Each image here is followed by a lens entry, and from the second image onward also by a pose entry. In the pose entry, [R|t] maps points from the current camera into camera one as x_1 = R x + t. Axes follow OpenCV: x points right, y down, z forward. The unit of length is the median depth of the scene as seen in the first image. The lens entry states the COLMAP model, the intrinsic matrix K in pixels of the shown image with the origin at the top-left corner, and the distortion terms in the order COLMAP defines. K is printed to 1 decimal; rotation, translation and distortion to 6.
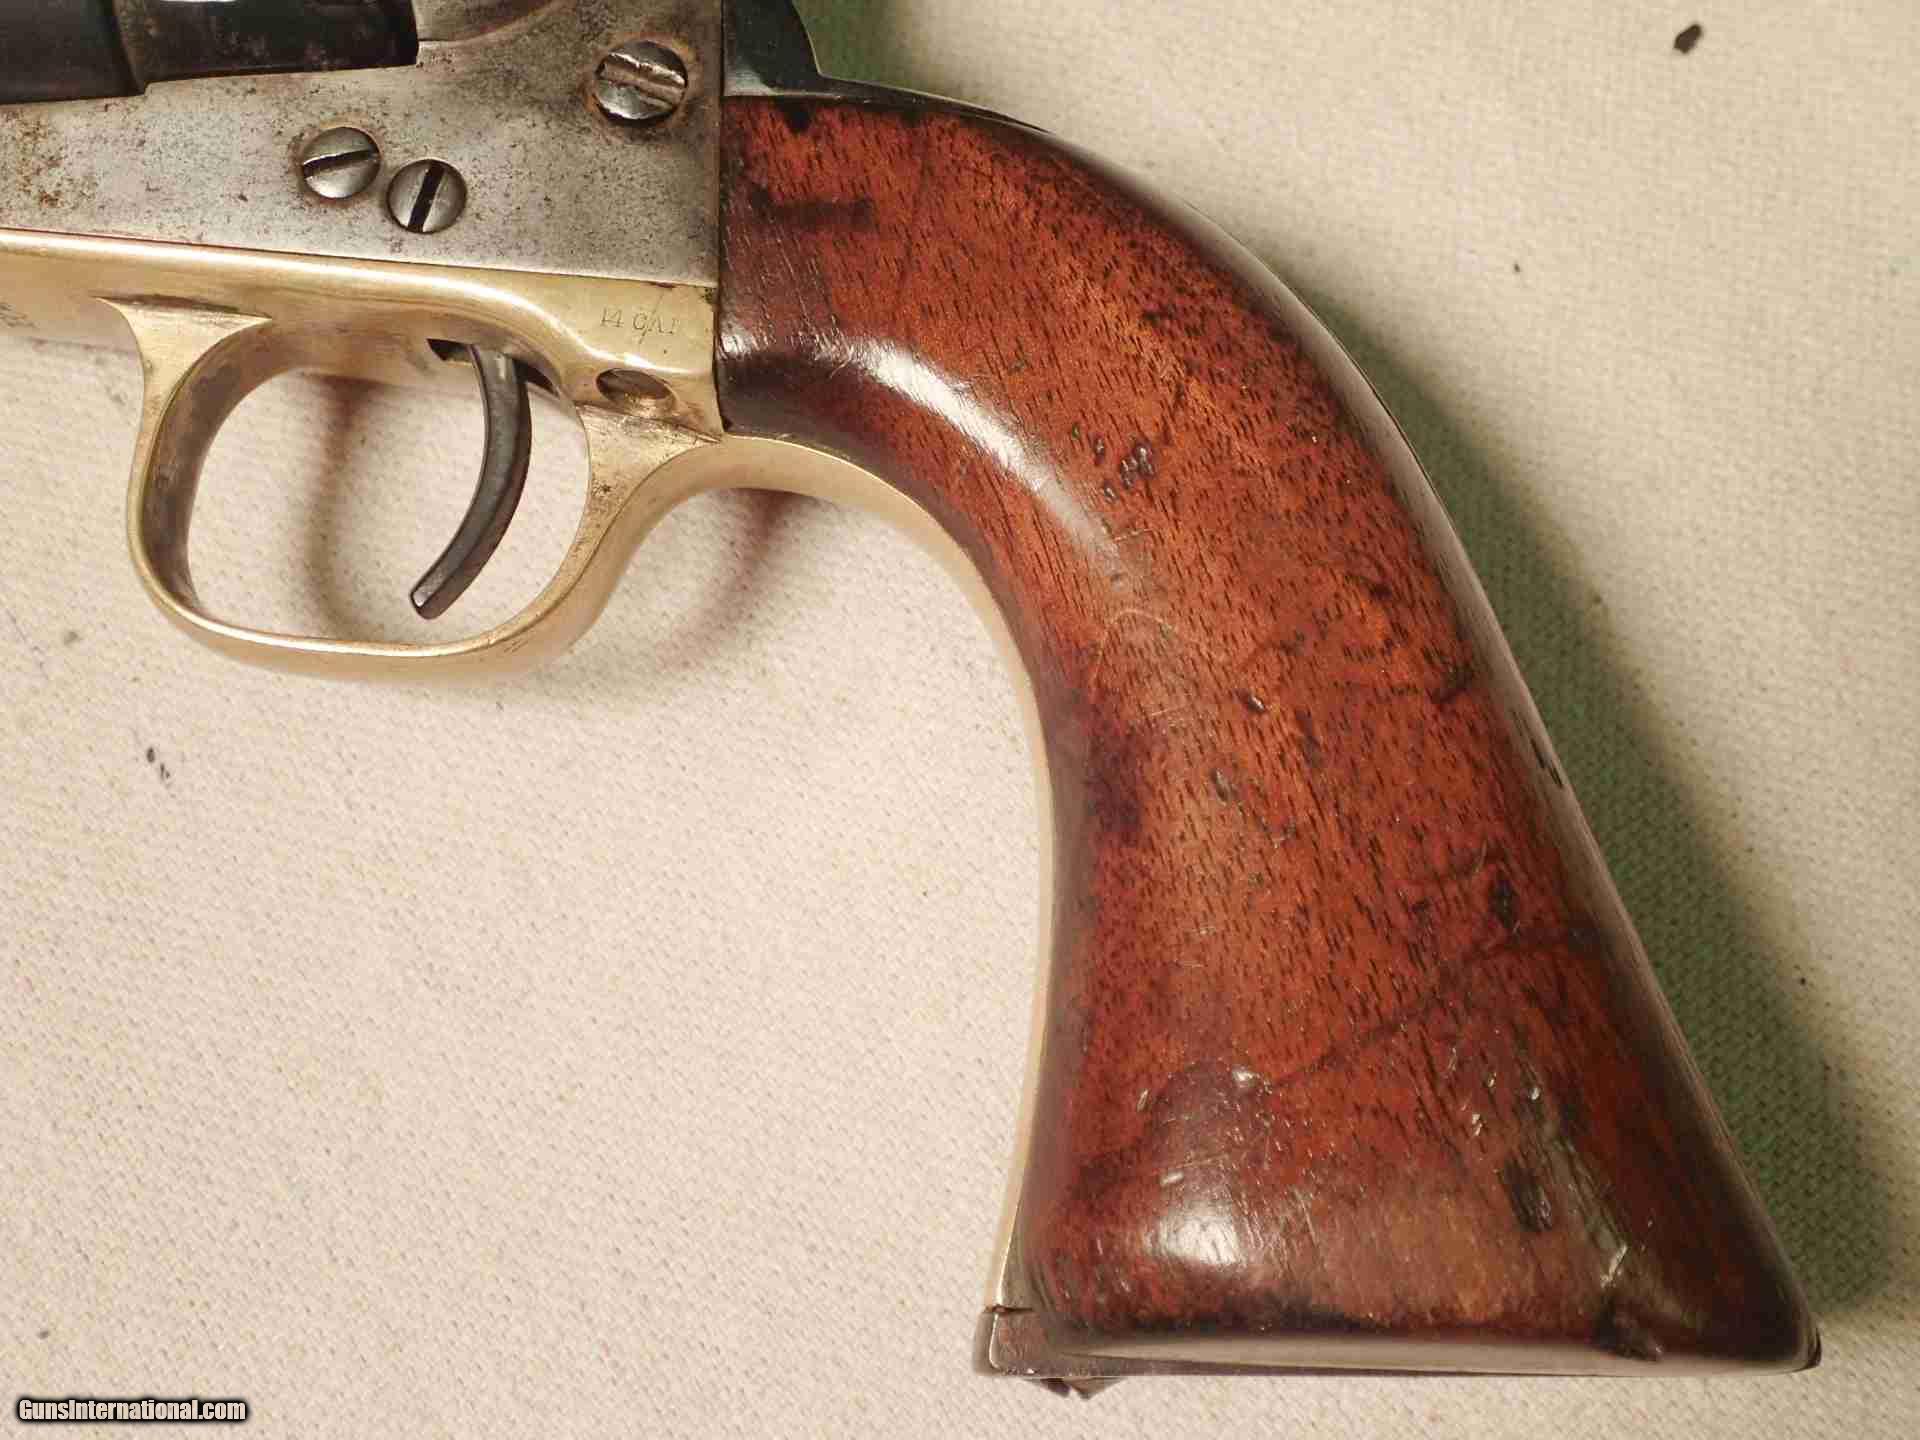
lens RADIAL K [[2192.6, 0, 960.0], [0, 2192.6, 720.0], [0, 0, 1]] dist [0.040108, -0.075369]
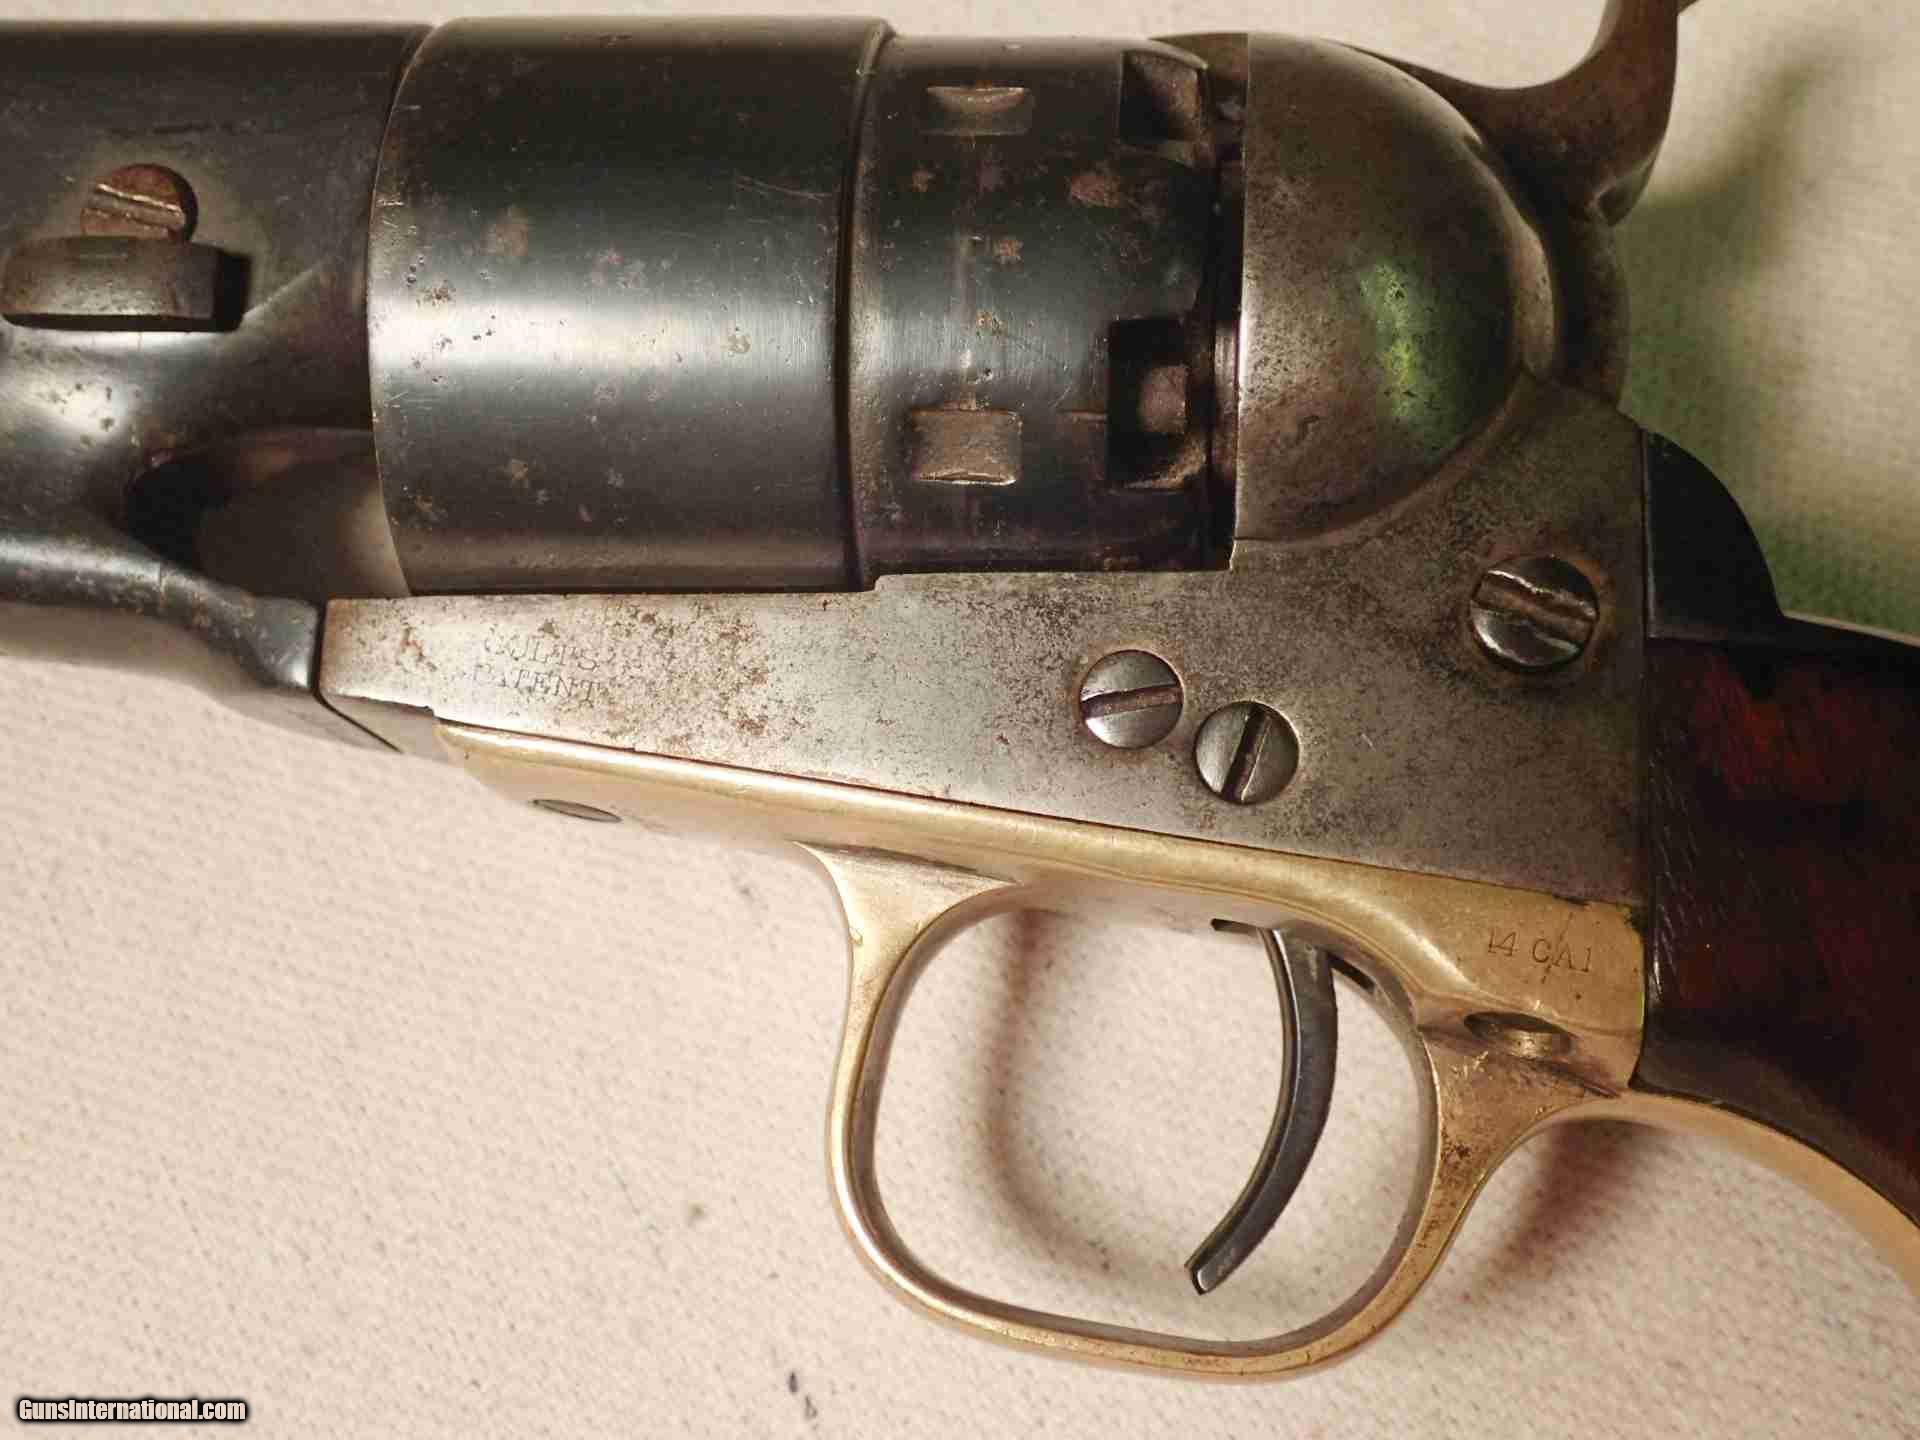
lens RADIAL K [[2192.6, 0, 960.0], [0, 2192.6, 720.0], [0, 0, 1]] dist [0.040108, -0.075369]
pose [[0.995119, 0.052236, -0.083729, -0.273323], [-0.053081, 0.998559, -0.007906, -0.234394], [0.083196, 0.012312, 0.996457, 0.232395]]
